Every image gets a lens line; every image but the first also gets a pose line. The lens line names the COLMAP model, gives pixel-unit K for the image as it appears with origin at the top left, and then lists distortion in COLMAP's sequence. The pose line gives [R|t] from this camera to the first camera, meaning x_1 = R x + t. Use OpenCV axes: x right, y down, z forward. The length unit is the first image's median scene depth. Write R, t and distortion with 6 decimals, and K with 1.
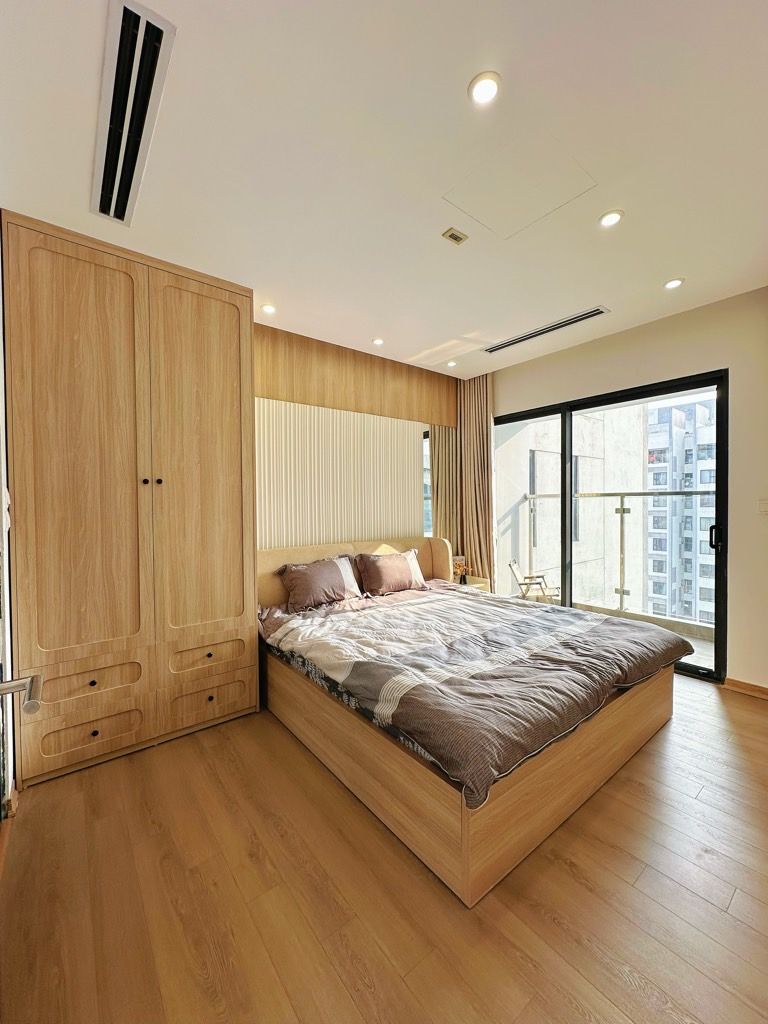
lens RADIAL K [[407.2, 0, 384.4], [0, 407.2, 510.9], [0, 0, 1]] dist [-0.003413, 0.000538]
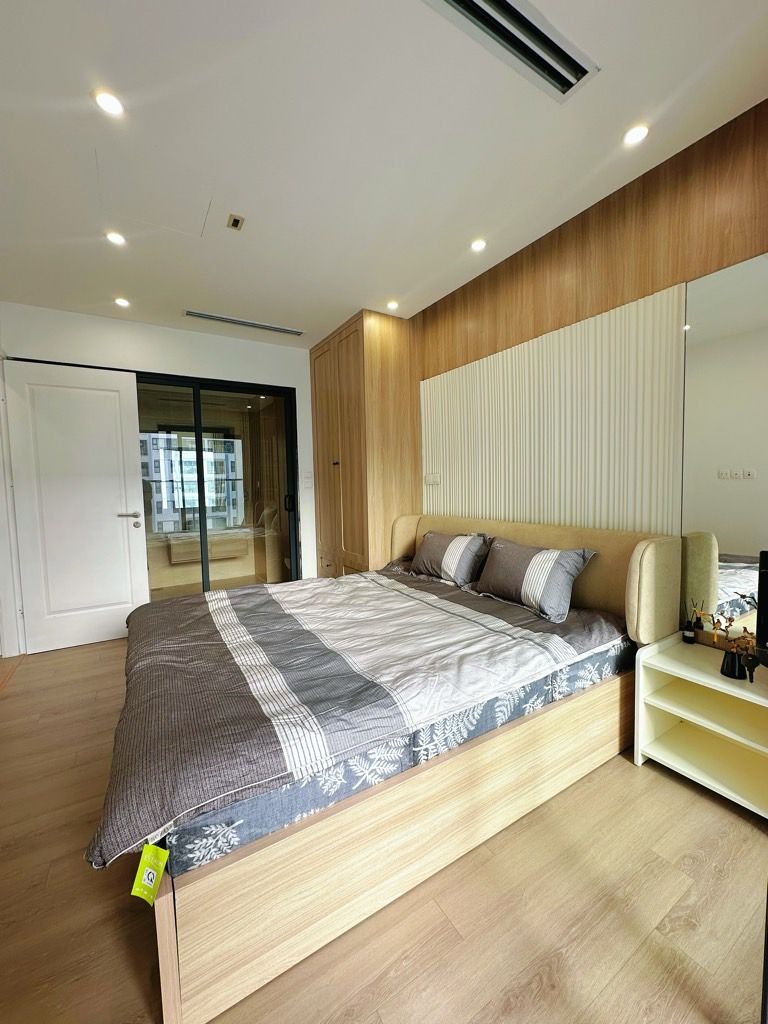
lens RADIAL K [[407.2, 0, 384.4], [0, 407.2, 510.9], [0, 0, 1]] dist [-0.003413, 0.000538]
pose [[-0.114968, 0.075477, -0.990498, 0.809079], [0.006941, 0.997146, 0.075178, -0.001635], [0.993345, 0.001768, -0.115164, 0.988267]]
